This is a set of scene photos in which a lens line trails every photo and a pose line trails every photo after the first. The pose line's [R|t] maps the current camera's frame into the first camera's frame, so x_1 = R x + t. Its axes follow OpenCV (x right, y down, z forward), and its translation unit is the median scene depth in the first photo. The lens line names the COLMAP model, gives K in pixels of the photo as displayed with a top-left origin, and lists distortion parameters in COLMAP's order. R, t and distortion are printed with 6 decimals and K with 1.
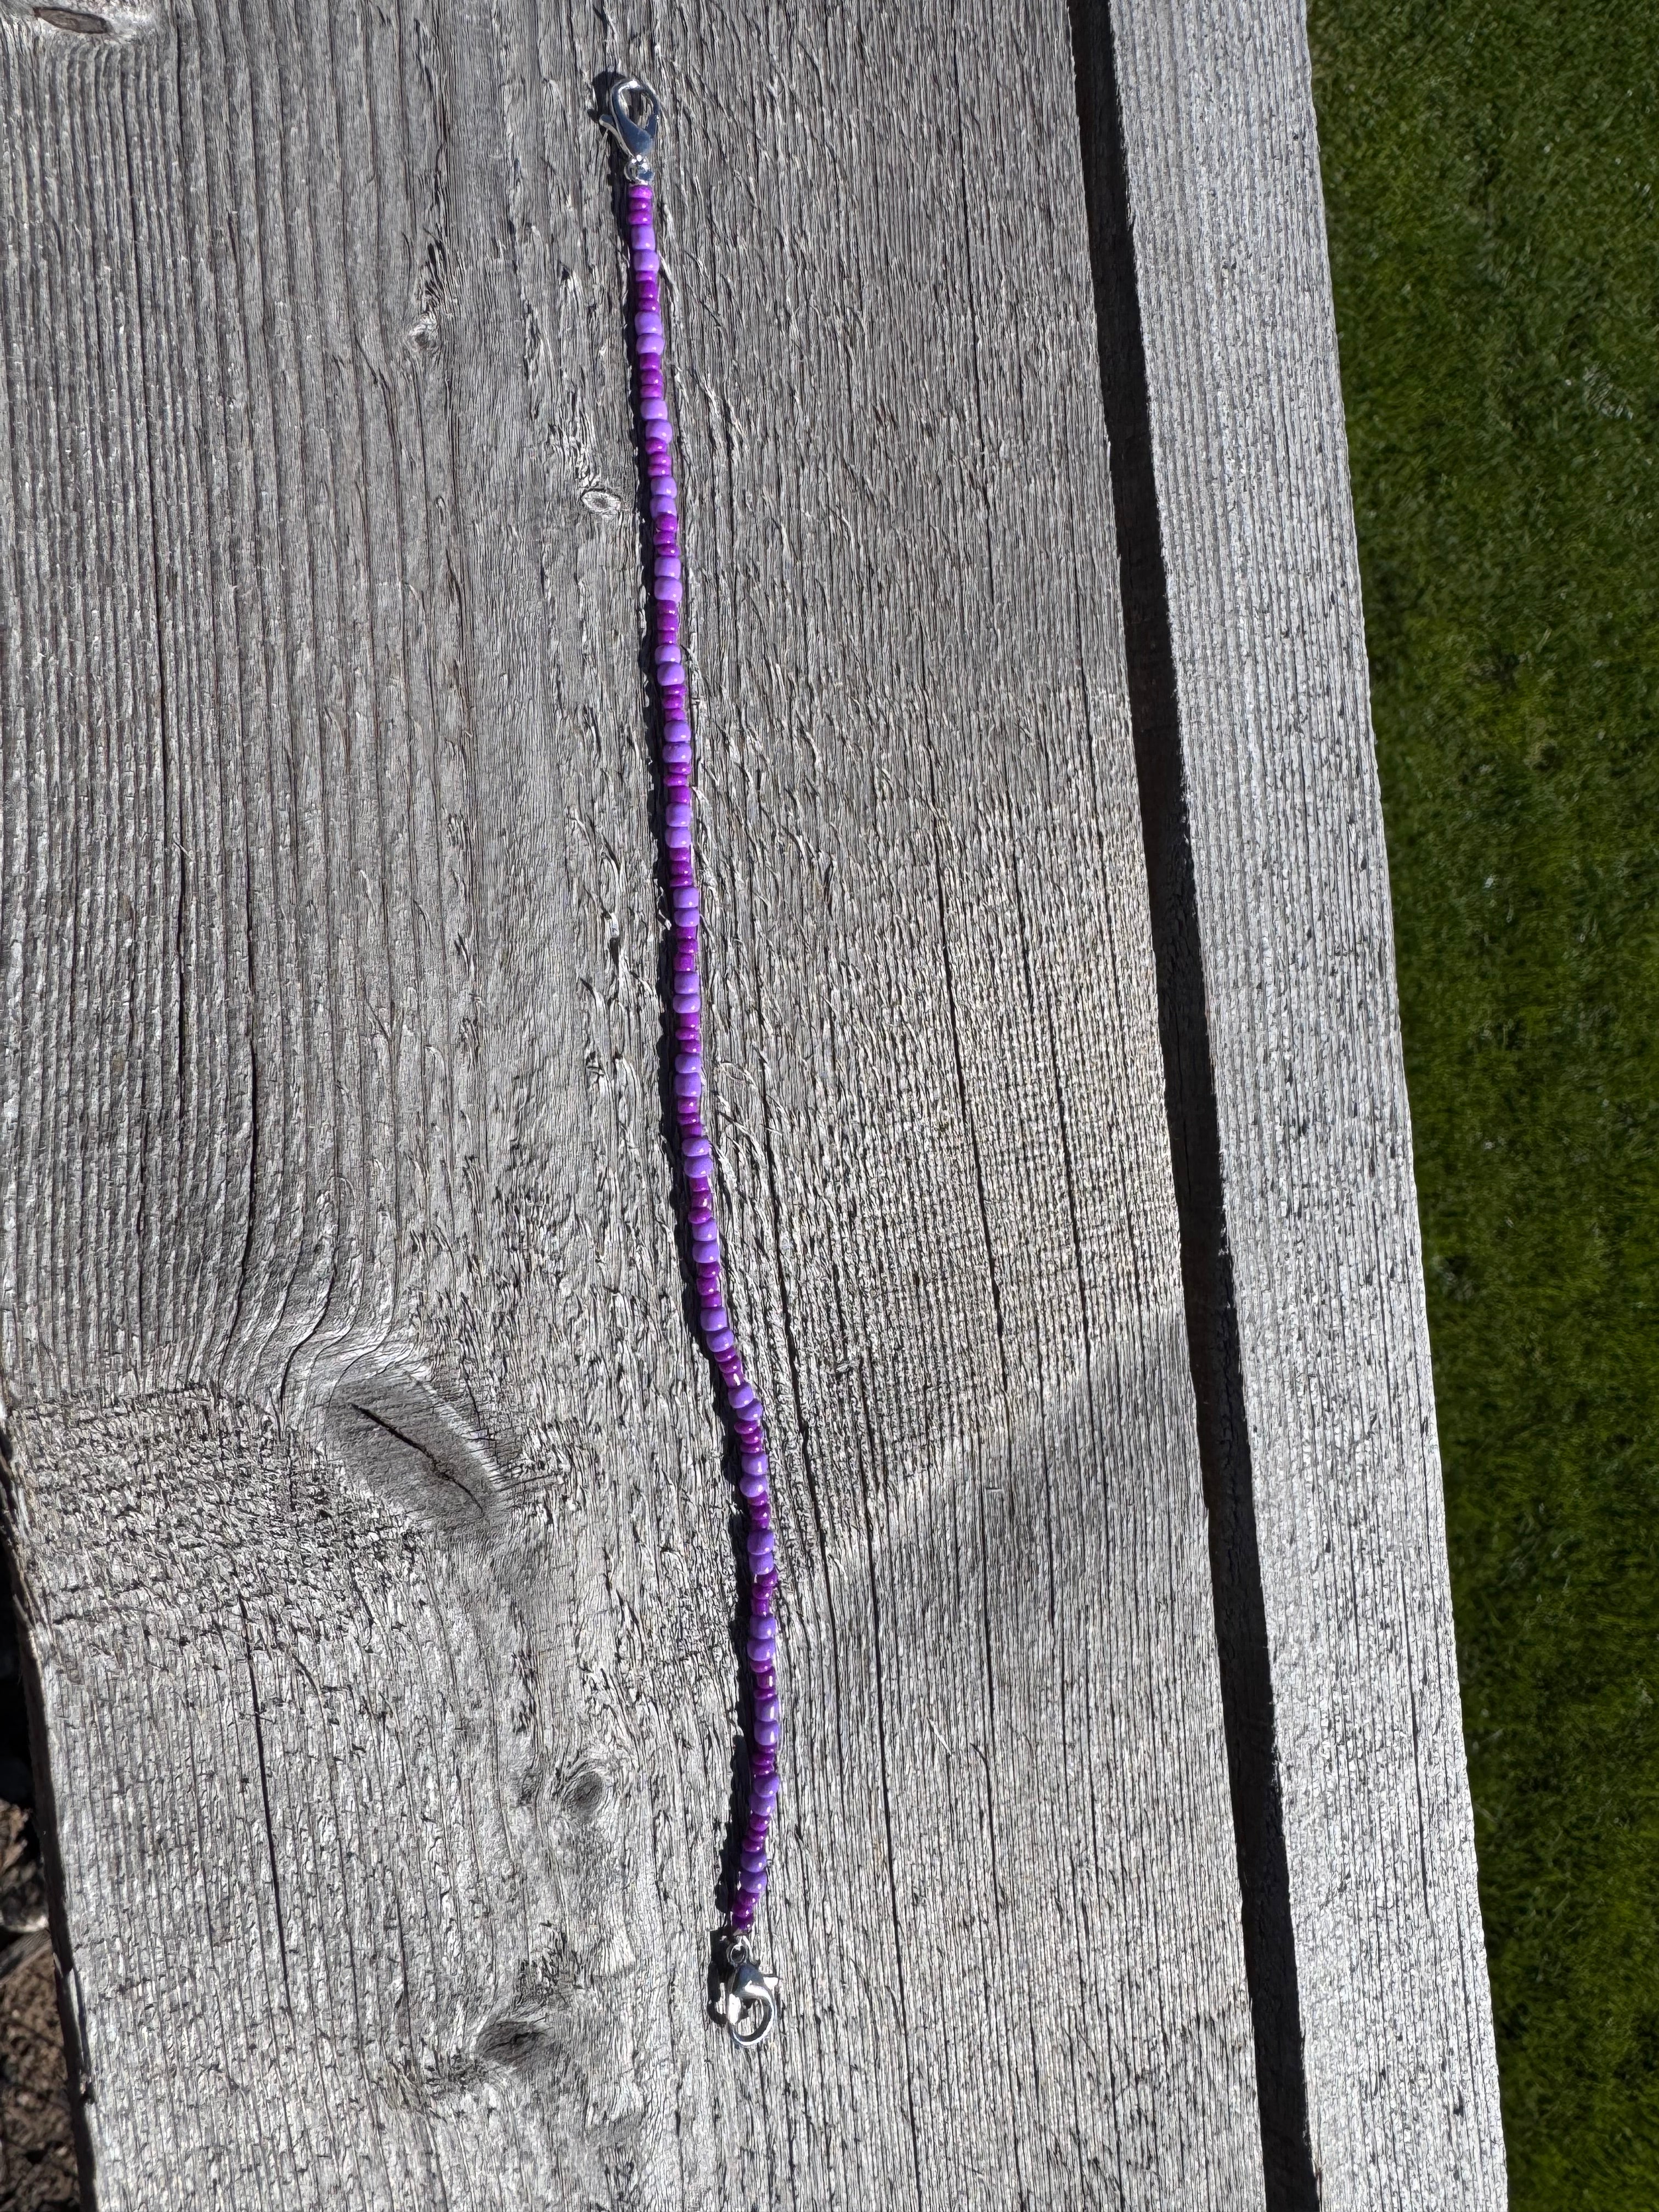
lens RADIAL K [[1611.6, 0, 826.3], [0, 1611.6, 1109.6], [0, 0, 1]] dist [-0.005224, 0.003437]
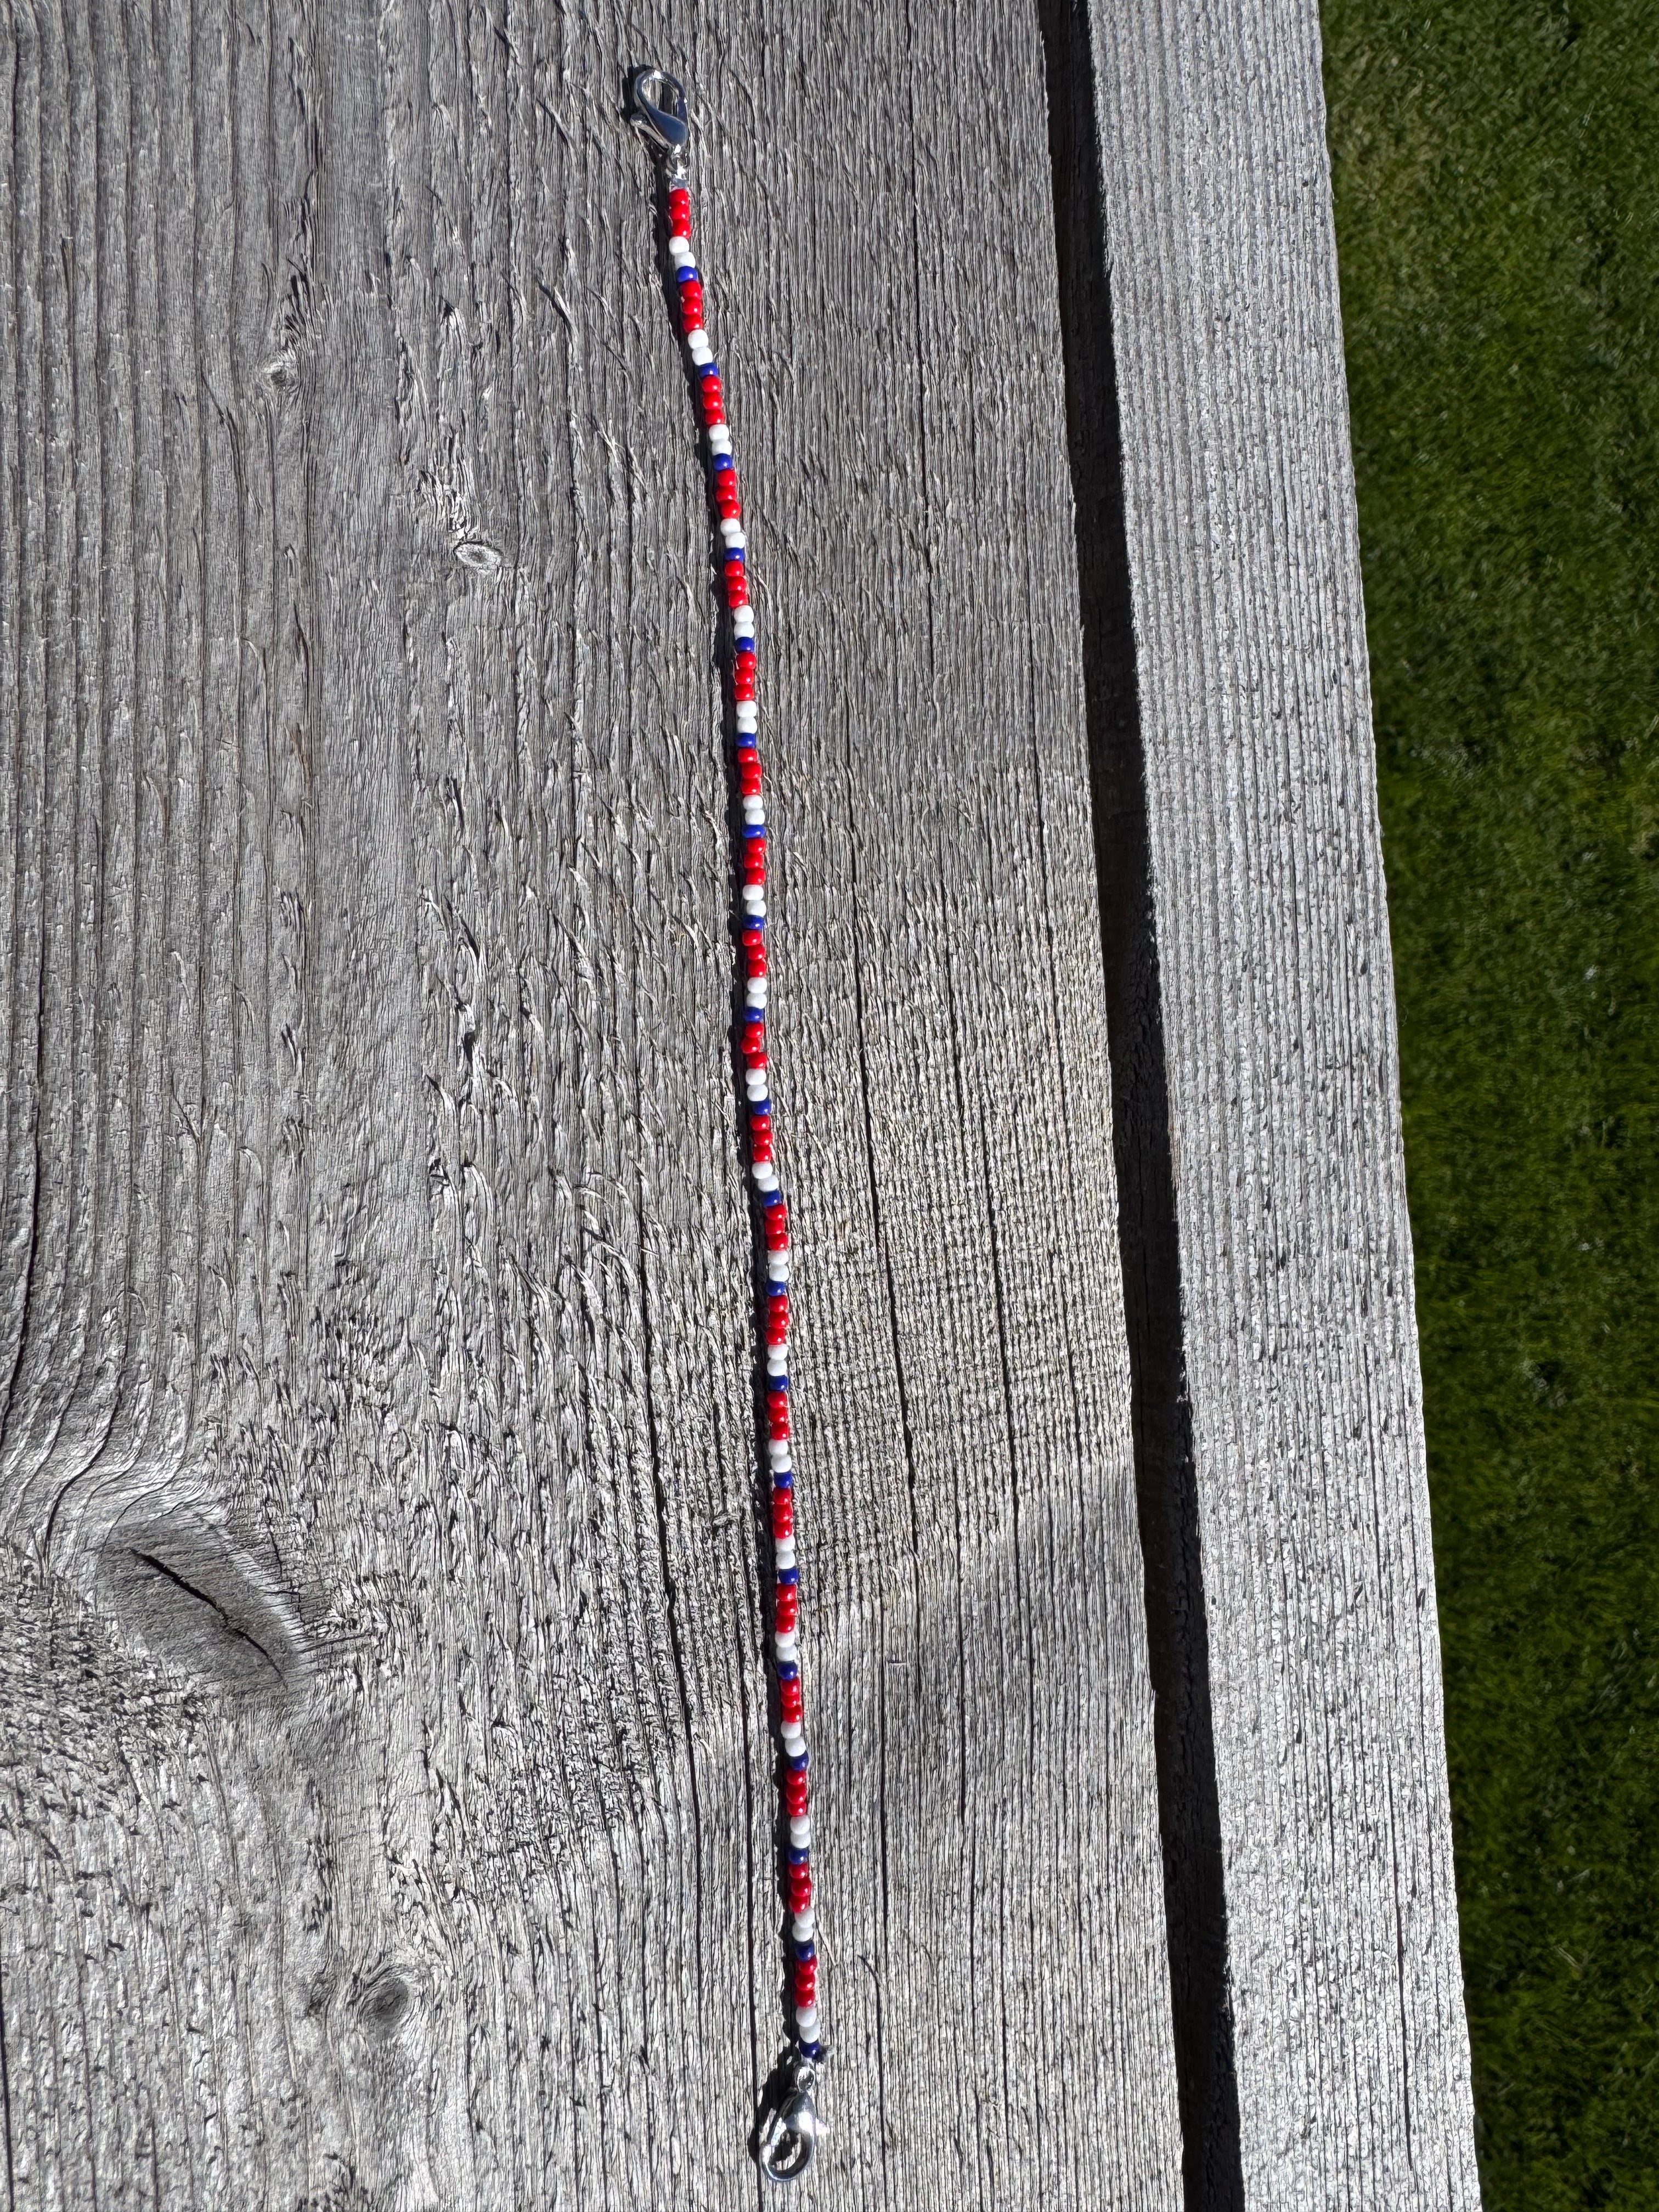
lens RADIAL K [[1611.6, 0, 832.1], [0, 1611.6, 1101.0], [0, 0, 1]] dist [-0.005224, 0.003437]
pose [[0.997624, 0.036055, -0.058701, 0.115139], [-0.038641, 0.998305, -0.043523, -0.034295], [0.057032, 0.045688, 0.997326, 0.106991]]
